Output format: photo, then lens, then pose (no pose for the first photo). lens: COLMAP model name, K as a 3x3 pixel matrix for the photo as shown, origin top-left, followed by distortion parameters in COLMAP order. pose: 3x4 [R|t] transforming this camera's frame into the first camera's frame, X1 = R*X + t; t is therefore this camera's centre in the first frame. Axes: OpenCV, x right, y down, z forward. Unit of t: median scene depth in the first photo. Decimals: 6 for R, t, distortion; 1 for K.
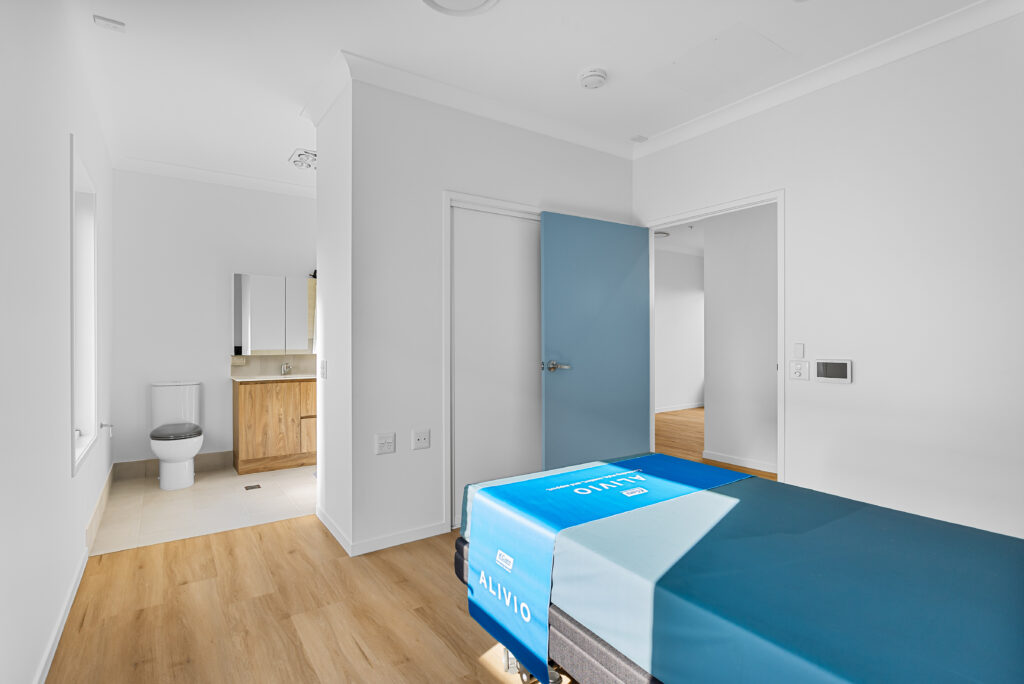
lens RADIAL K [[527.8, 0, 516.3], [0, 527.8, 348.0], [0, 0, 1]] dist [-0.003029, -0.000198]
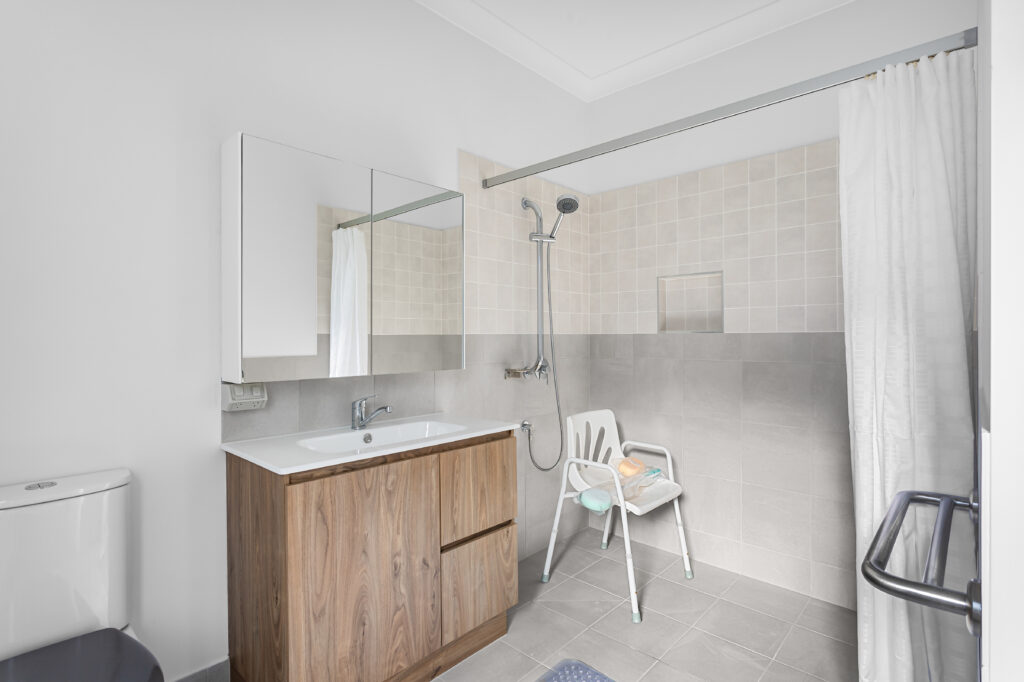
lens RADIAL K [[500.9, 0, 512.0], [0, 500.9, 341.0], [0, 0, 1]] dist [-0.000673, 0.000081]
pose [[0.974097, -0.006797, 0.226028, -0.448219], [0.007606, 0.999967, -0.002711, -0.011452], [-0.226002, 0.004360, 0.974117, 0.665703]]
